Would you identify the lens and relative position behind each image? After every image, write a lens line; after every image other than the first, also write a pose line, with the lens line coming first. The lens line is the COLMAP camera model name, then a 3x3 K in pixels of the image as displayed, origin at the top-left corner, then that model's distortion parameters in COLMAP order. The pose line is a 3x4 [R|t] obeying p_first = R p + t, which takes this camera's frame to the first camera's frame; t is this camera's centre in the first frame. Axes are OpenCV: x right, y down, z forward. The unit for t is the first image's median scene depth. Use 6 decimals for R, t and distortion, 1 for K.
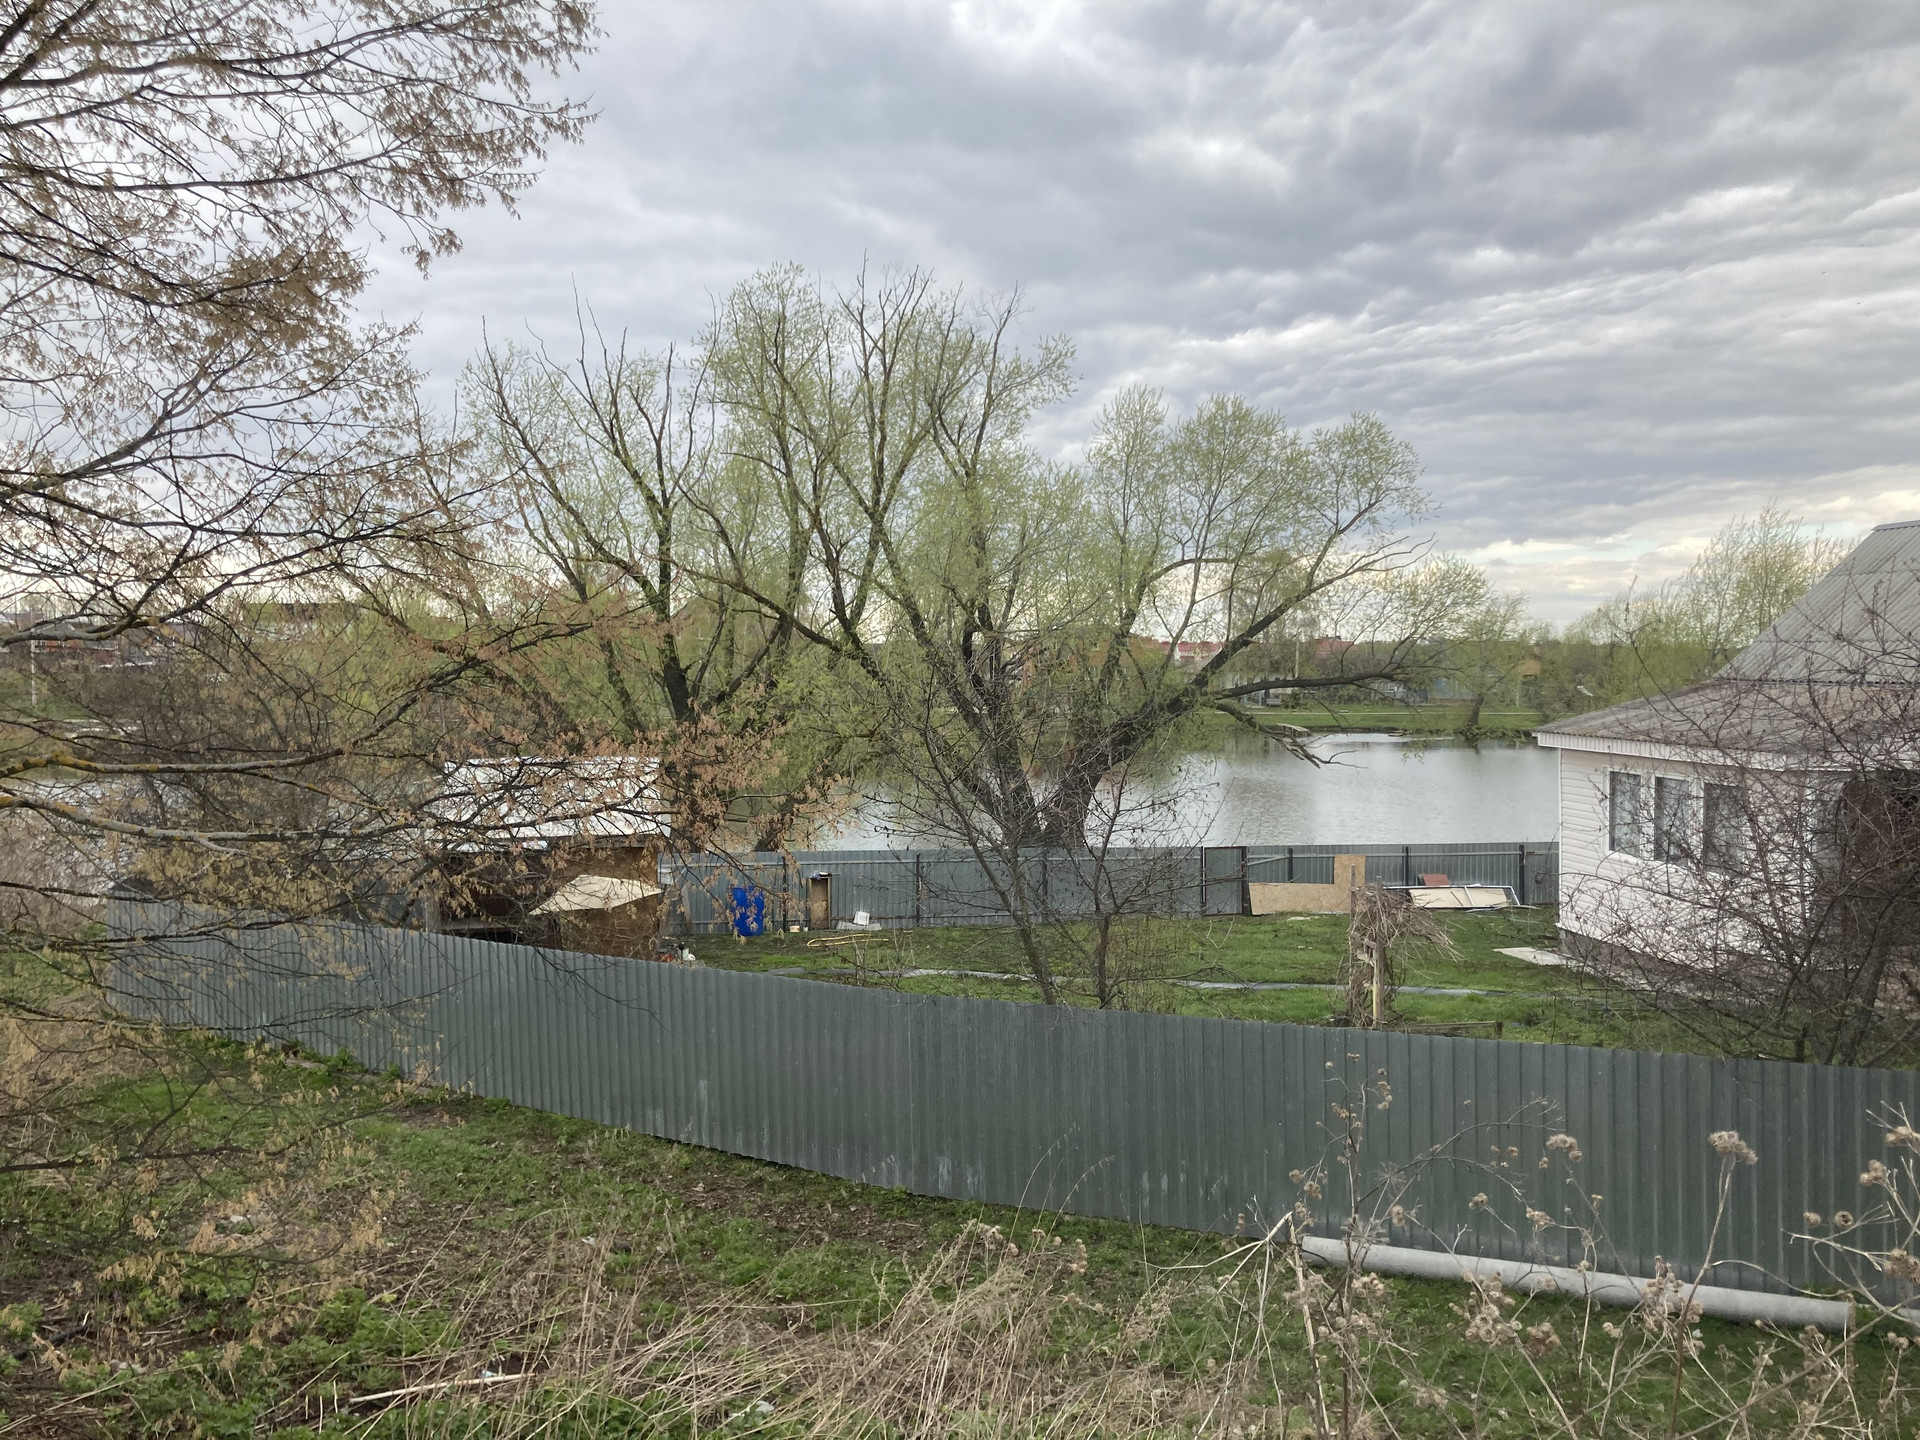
lens RADIAL K [[1562.9, 0, 952.7], [0, 1562.9, 719.9], [0, 0, 1]] dist [0.033229, -0.051526]
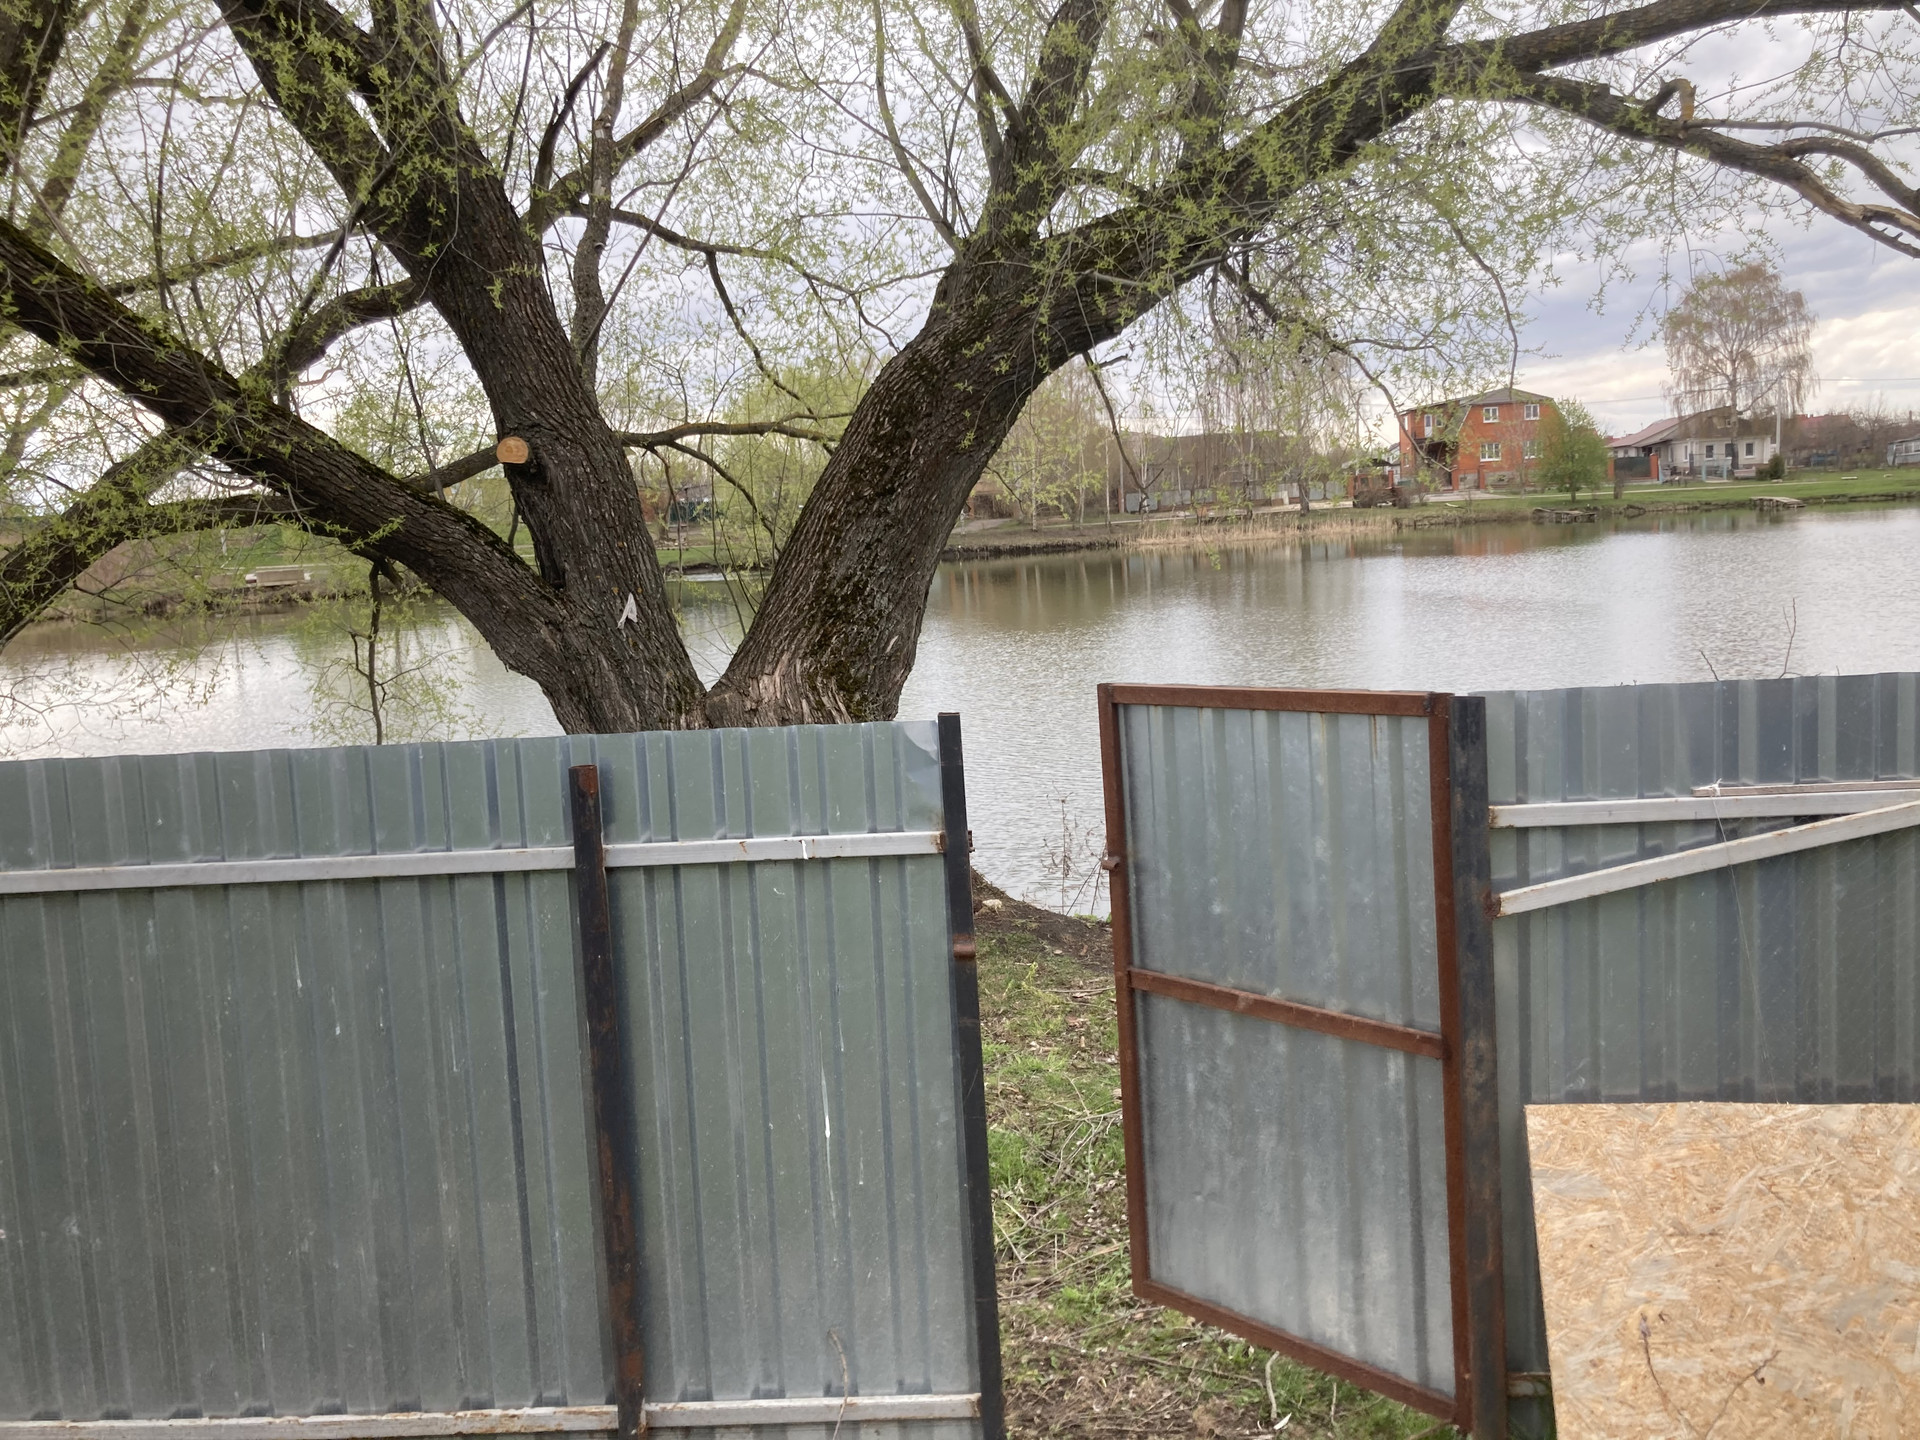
lens RADIAL K [[1562.9, 0, 965.3], [0, 1562.9, 684.8], [0, 0, 1]] dist [0.033229, -0.051526]
pose [[0.966695, -0.027892, -0.254406, 0.182802], [0.049076, 0.995799, 0.077305, 0.074316], [0.251181, -0.087215, 0.964003, 0.954215]]
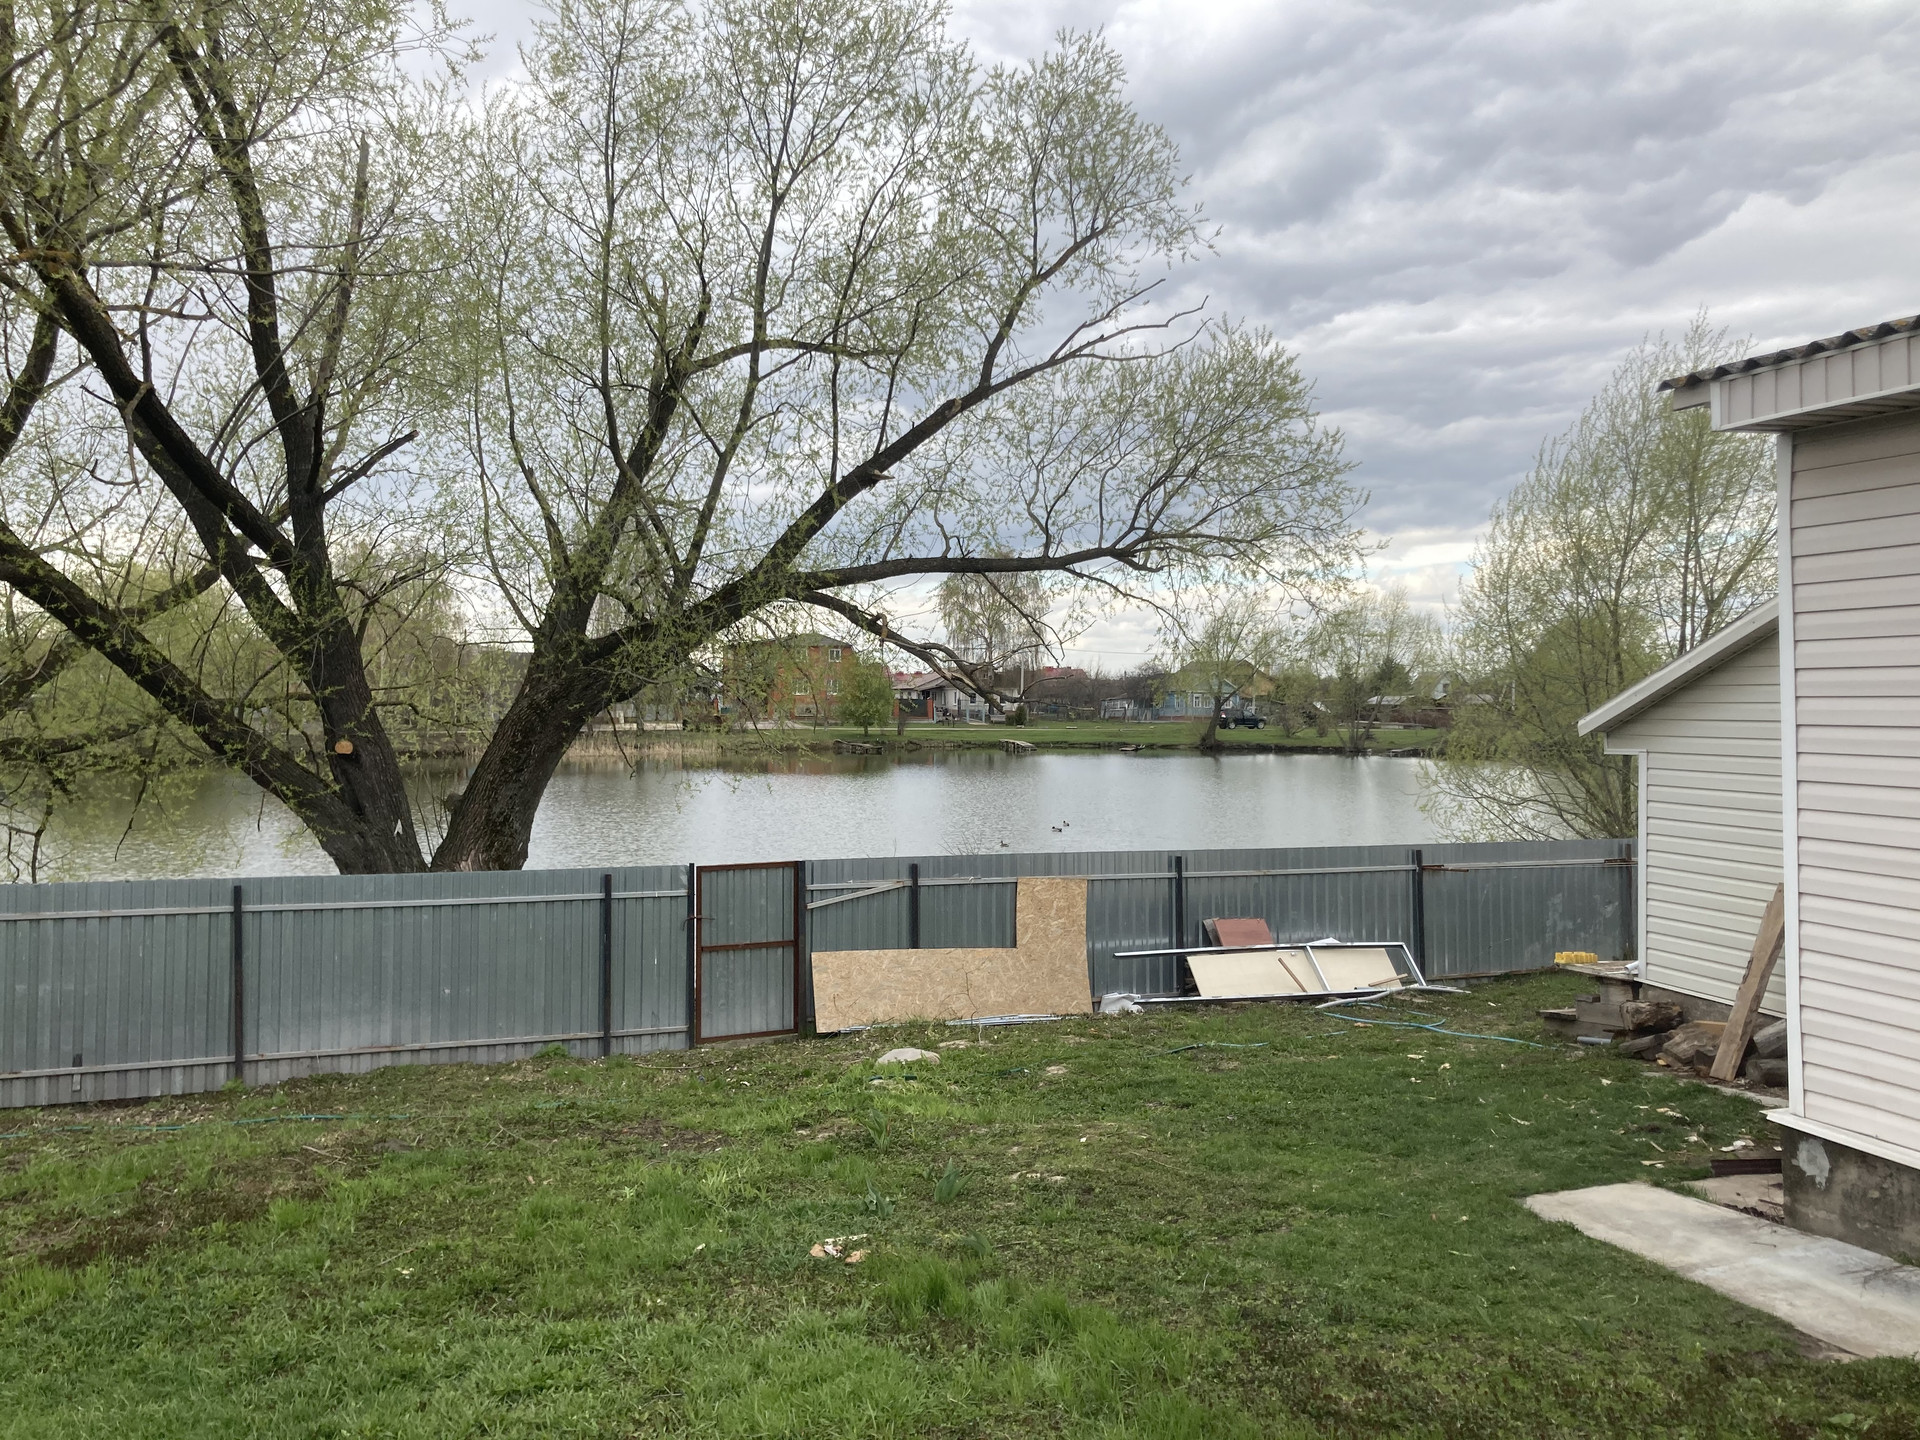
lens RADIAL K [[1562.9, 0, 949.3], [0, 1562.9, 710.1], [0, 0, 1]] dist [0.033229, -0.051526]
pose [[0.986532, 0.001401, 0.163560, 0.153960], [0.003189, 0.999608, -0.027799, 0.051289], [-0.163535, 0.027946, 0.986142, 0.572258]]
